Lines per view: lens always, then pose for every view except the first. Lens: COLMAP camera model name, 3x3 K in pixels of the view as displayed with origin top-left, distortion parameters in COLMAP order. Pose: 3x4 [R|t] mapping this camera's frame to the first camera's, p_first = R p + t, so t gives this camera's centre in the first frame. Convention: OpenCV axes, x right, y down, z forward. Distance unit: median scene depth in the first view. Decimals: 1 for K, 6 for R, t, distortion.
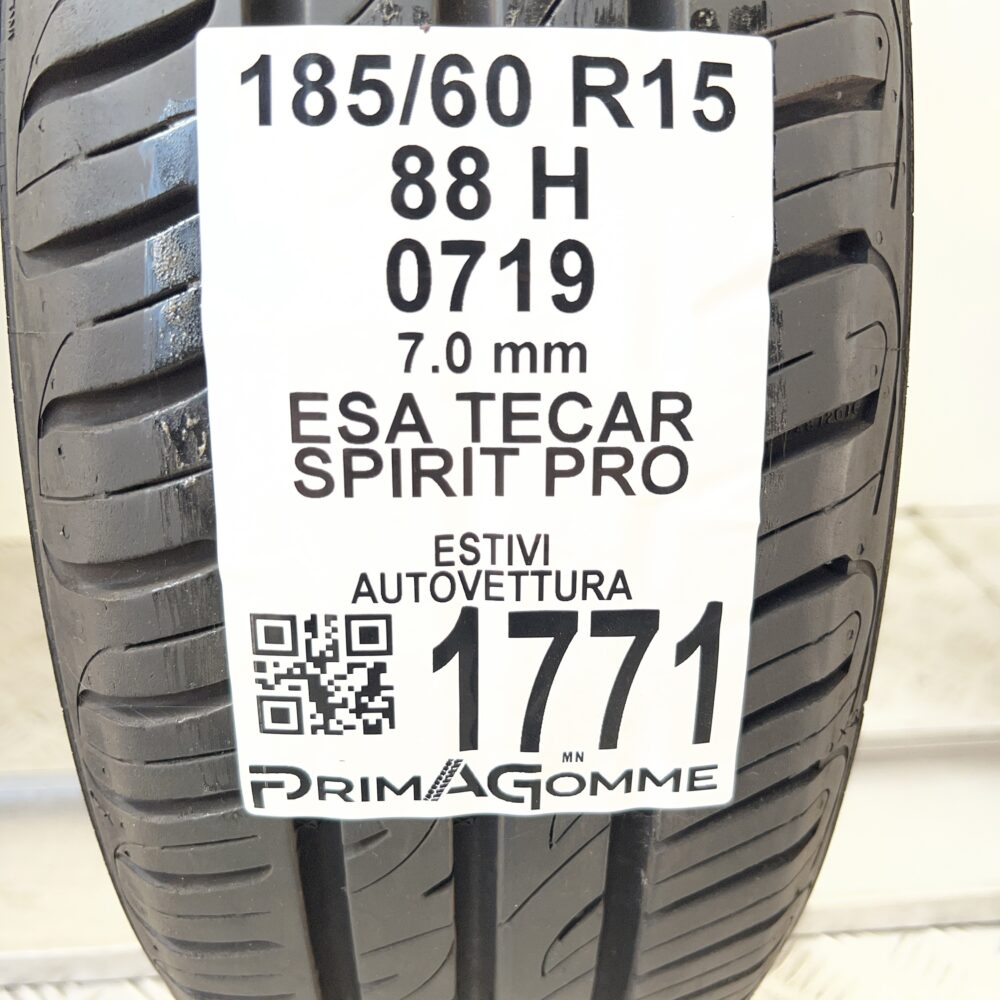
lens RADIAL K [[1092.1, 0, 500.0], [0, 1092.1, 500.0], [0, 0, 1]] dist [0.013593, -0.032548]
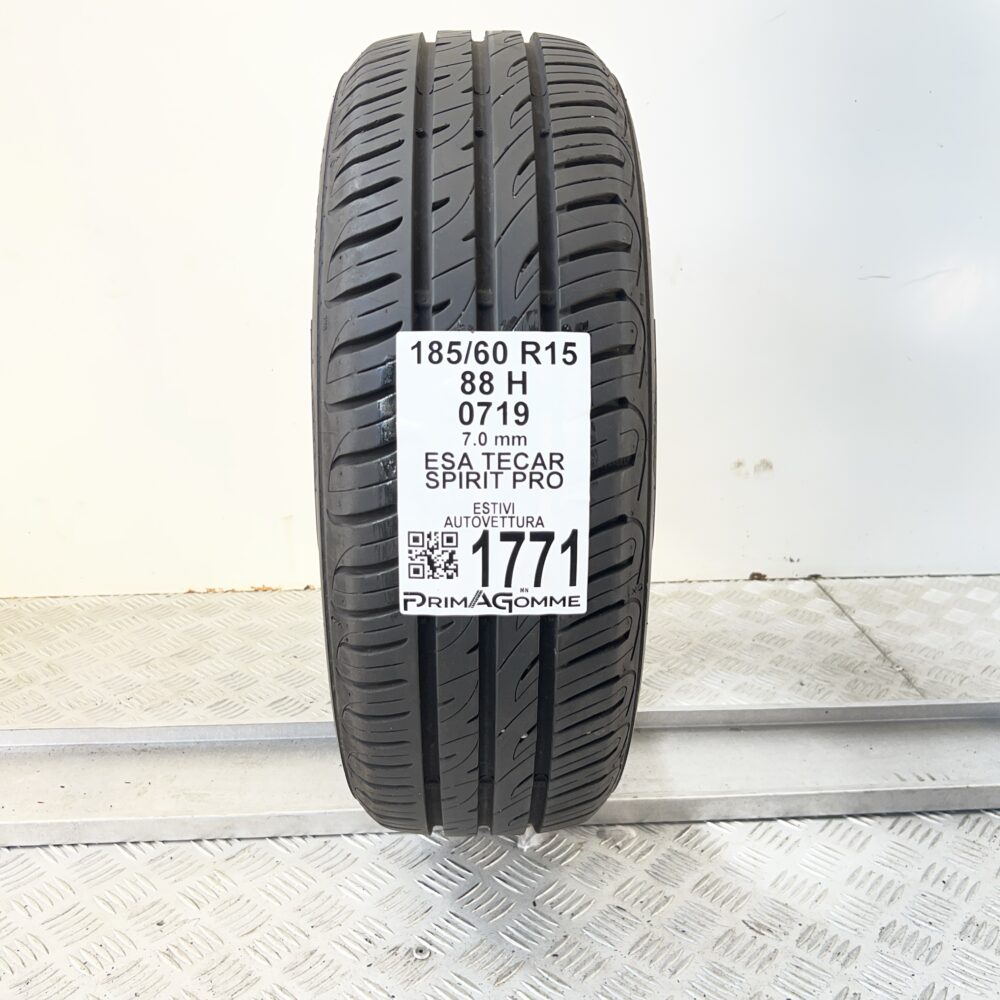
lens RADIAL K [[1092.1, 0, 500.0], [0, 1092.1, 500.0], [0, 0, 1]] dist [0.013593, -0.032548]
pose [[0.999963, 0.002443, -0.008198, 0.031559], [-0.003293, 0.994422, -0.105422, 0.324565], [0.007895, 0.105445, 0.994394, -1.826597]]
